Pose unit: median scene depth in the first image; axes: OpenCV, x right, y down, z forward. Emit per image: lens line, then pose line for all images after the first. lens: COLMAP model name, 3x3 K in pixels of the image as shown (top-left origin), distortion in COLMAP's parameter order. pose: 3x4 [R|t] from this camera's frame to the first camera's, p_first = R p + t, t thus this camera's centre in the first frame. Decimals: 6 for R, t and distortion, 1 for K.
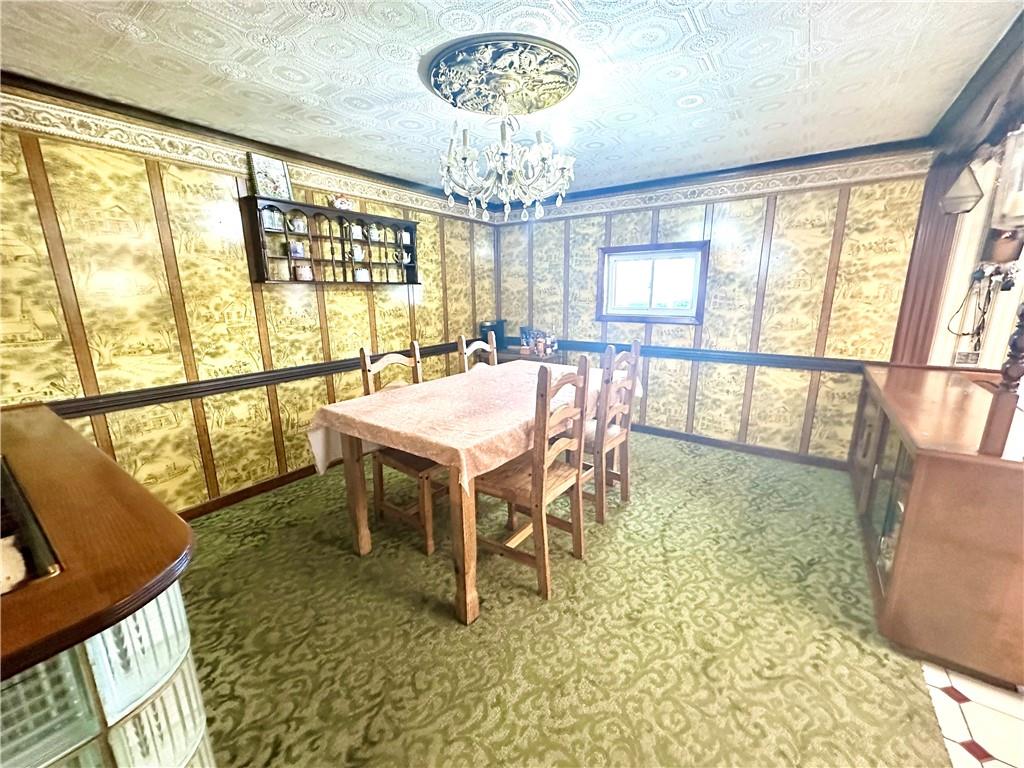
lens RADIAL K [[409.7, 0, 511.0], [0, 409.7, 383.5], [0, 0, 1]] dist [-0.000743, 0.000191]
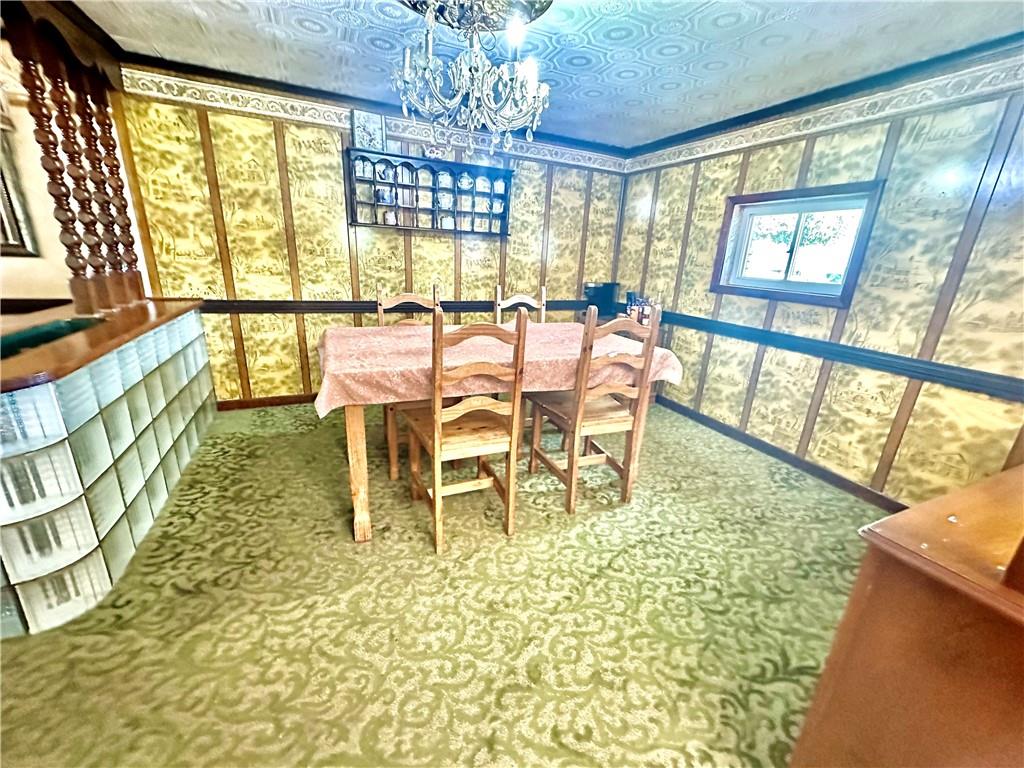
lens RADIAL K [[409.7, 0, 511.0], [0, 409.7, 383.5], [0, 0, 1]] dist [-0.000743, 0.000191]
pose [[0.861779, 0.200535, -0.465964, 0.367941], [-0.166140, 0.979460, 0.114258, -0.005771], [0.479306, -0.021050, 0.877396, 0.142605]]
